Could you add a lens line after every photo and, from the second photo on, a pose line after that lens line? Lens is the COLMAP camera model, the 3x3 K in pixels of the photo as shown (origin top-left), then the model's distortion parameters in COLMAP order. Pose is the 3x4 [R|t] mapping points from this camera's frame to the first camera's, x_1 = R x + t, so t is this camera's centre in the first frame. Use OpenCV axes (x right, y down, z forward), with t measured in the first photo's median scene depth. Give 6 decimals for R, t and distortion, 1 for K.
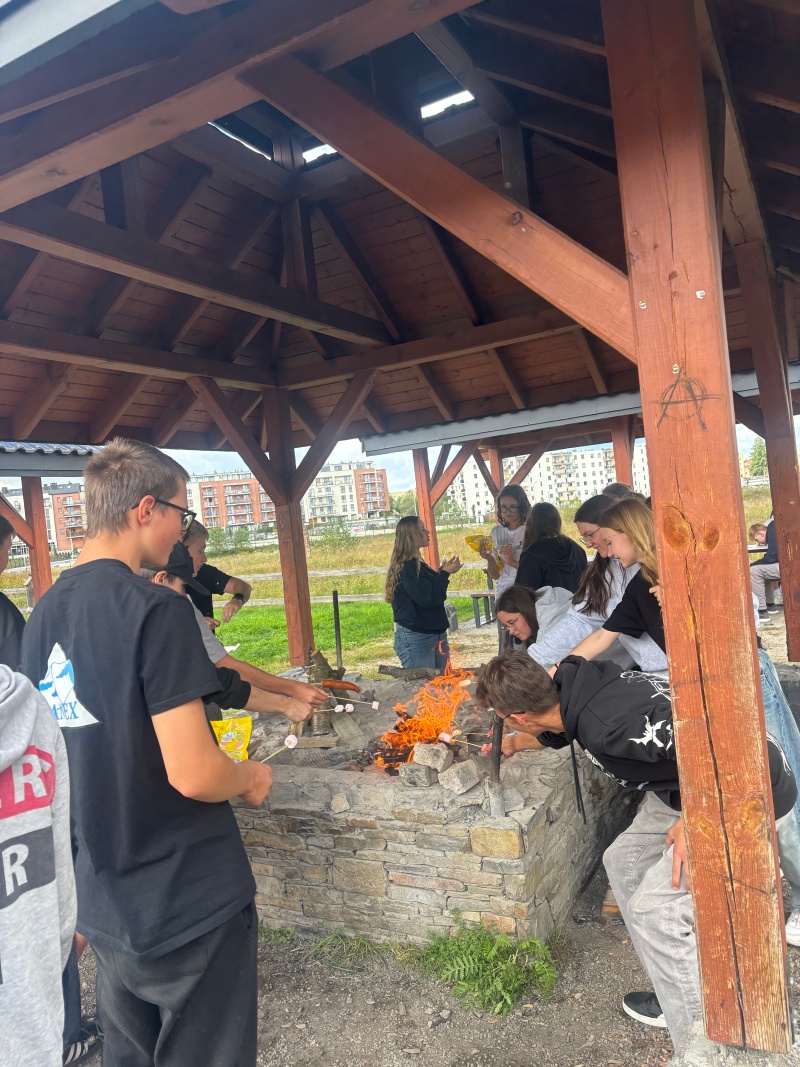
lens RADIAL K [[807.2, 0, 397.1], [0, 807.2, 543.7], [0, 0, 1]] dist [0.055461, -0.050659]
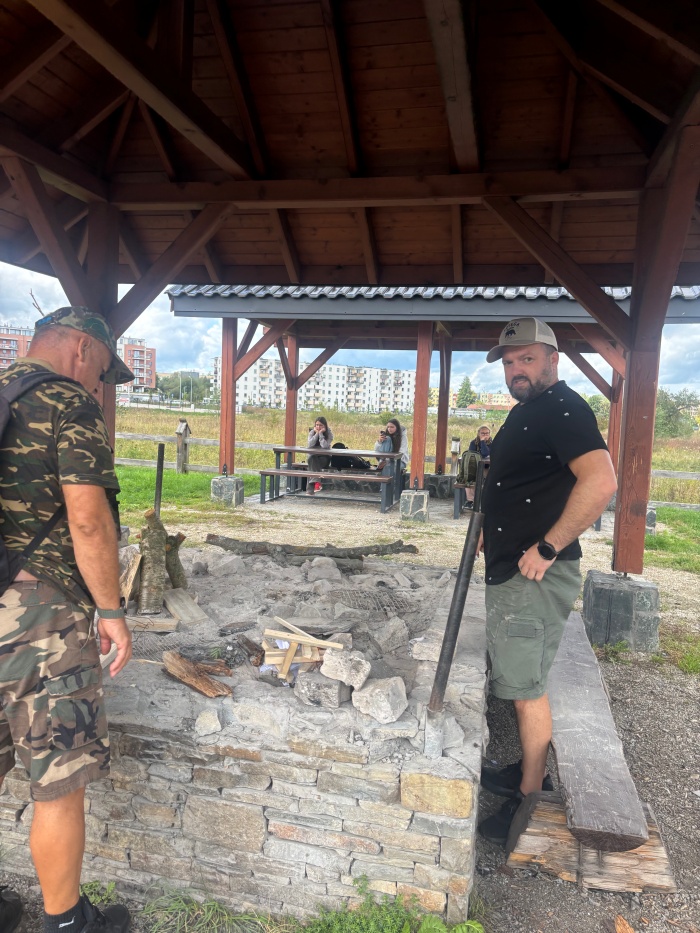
lens RADIAL K [[705.8, 0, 347.5], [0, 705.8, 475.5], [0, 0, 1]] dist [0.055461, -0.050659]
pose [[0.955239, 0.127202, 0.267090, -0.148780], [-0.142819, 0.988948, 0.039802, 0.059431], [-0.259076, -0.076166, 0.962849, 0.375204]]
